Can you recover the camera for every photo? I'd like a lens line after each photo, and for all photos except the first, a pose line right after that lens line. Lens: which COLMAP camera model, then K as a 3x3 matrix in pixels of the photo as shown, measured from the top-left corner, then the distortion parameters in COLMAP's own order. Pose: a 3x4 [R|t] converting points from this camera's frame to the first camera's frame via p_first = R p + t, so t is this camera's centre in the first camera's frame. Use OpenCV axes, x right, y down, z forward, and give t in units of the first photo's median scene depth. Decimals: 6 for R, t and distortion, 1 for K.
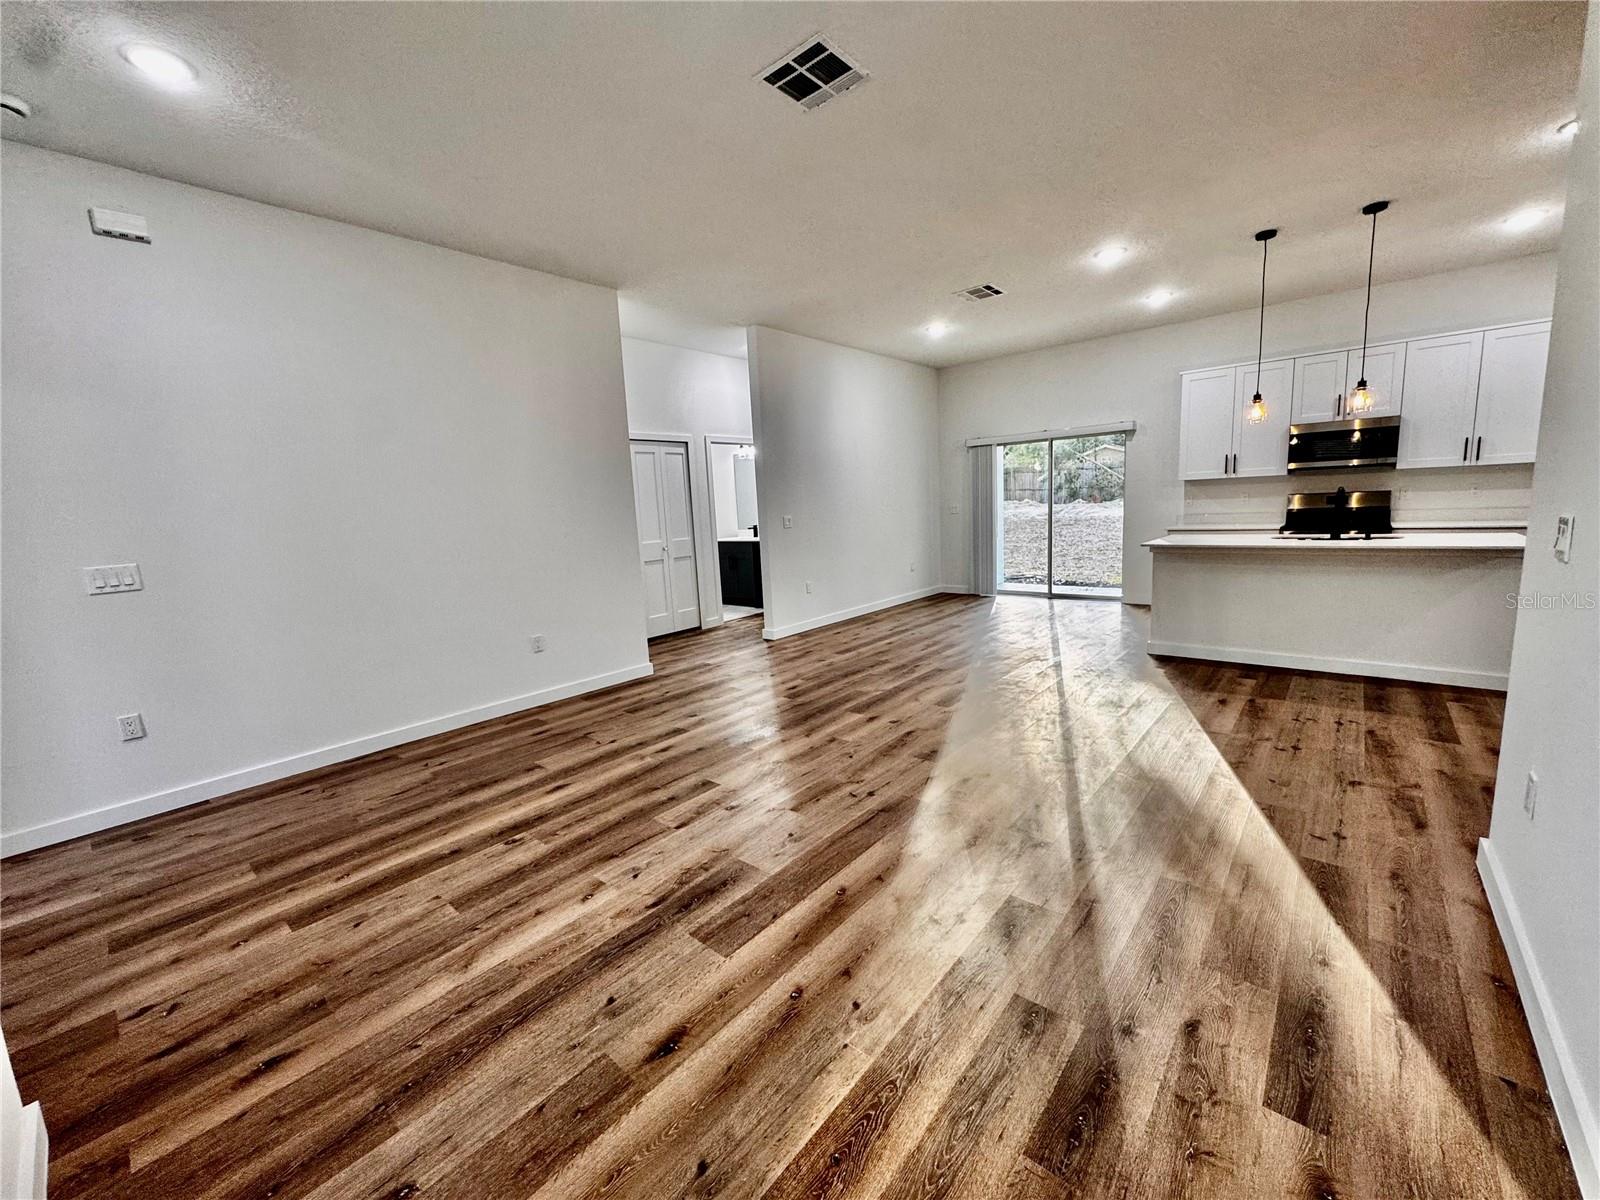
lens RADIAL K [[637.3, 0, 803.7], [0, 637.3, 602.0], [0, 0, 1]] dist [-0.005834, 0.000954]
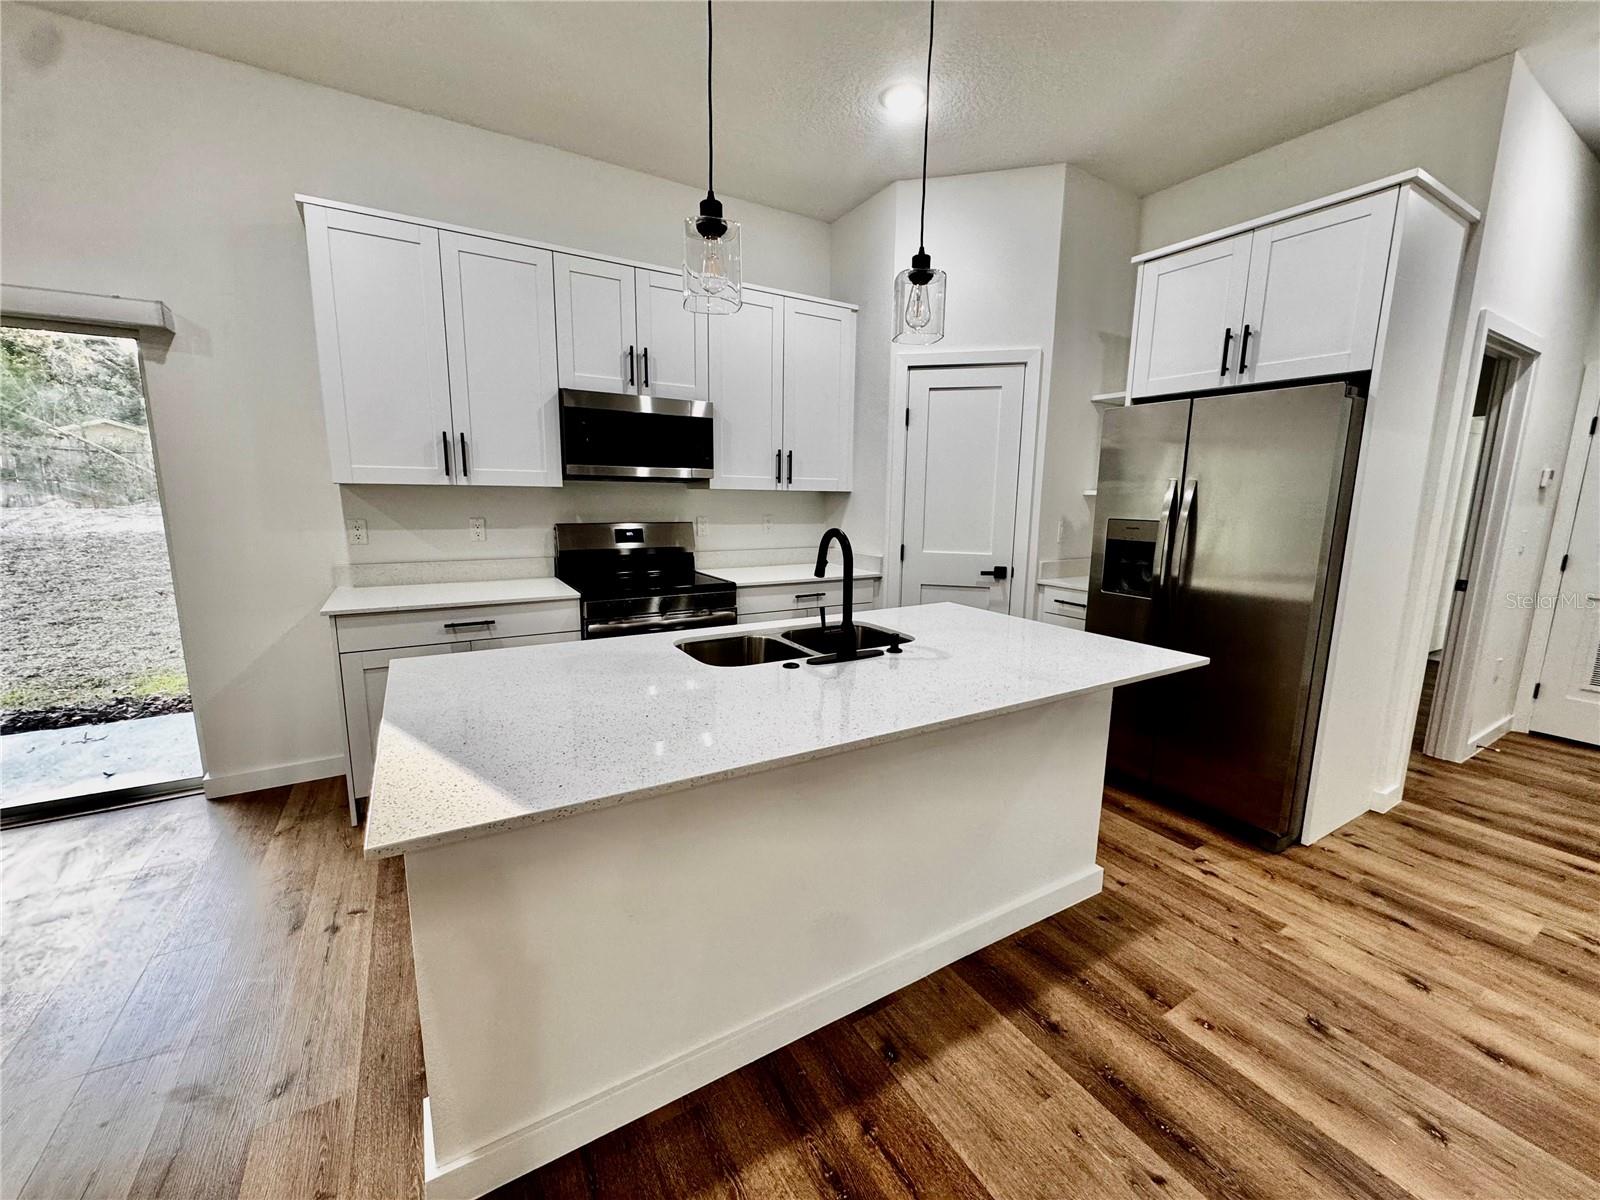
lens RADIAL K [[637.3, 0, 803.0], [0, 637.3, 599.0], [0, 0, 1]] dist [-0.005834, 0.000954]
pose [[0.313505, -0.105145, 0.943747, 0.446759], [0.116880, 0.990566, 0.071534, -0.168998], [-0.942366, 0.087879, 0.322837, 0.894112]]
